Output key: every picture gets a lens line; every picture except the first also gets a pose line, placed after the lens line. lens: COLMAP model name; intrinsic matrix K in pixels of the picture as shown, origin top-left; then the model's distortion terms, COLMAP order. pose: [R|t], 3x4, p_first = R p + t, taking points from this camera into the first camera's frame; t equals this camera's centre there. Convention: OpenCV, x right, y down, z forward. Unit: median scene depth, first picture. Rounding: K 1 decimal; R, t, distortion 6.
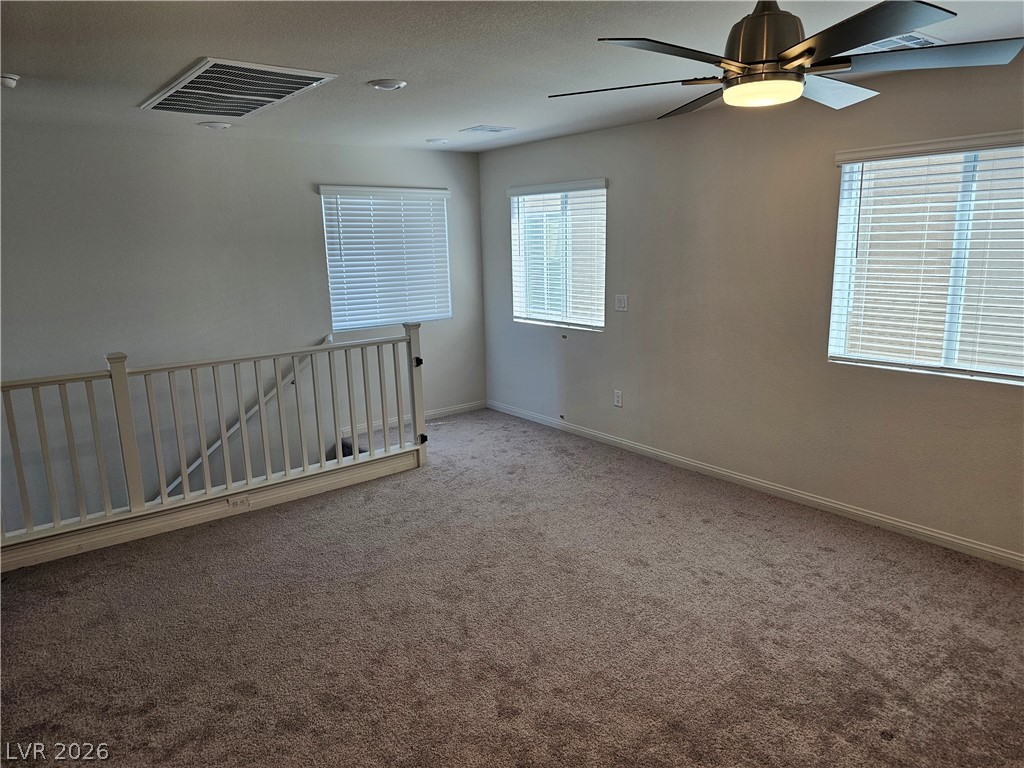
lens RADIAL K [[690.0, 0, 509.2], [0, 690.0, 380.2], [0, 0, 1]] dist [0.054427, -0.051787]
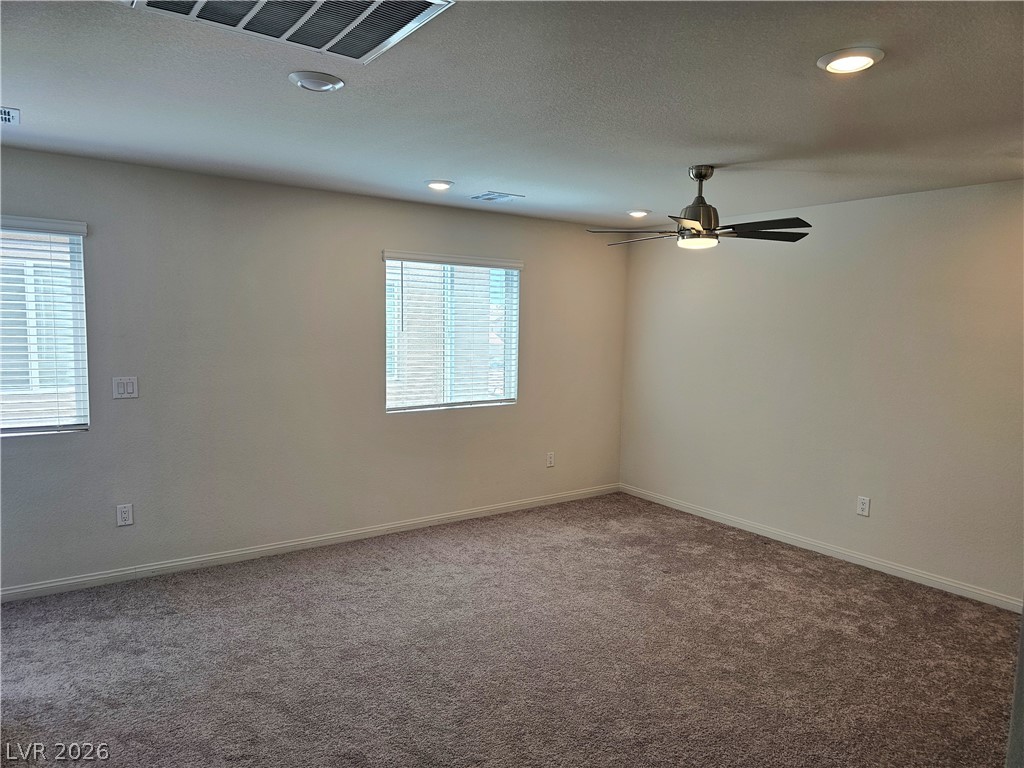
lens RADIAL K [[690.0, 0, 504.2], [0, 690.0, 383.7], [0, 0, 1]] dist [0.054427, -0.051787]
pose [[0.063173, -0.072006, 0.995402, -0.826153], [0.189673, 0.980081, 0.058861, -0.119625], [-0.979813, 0.185083, 0.075572, 0.739892]]
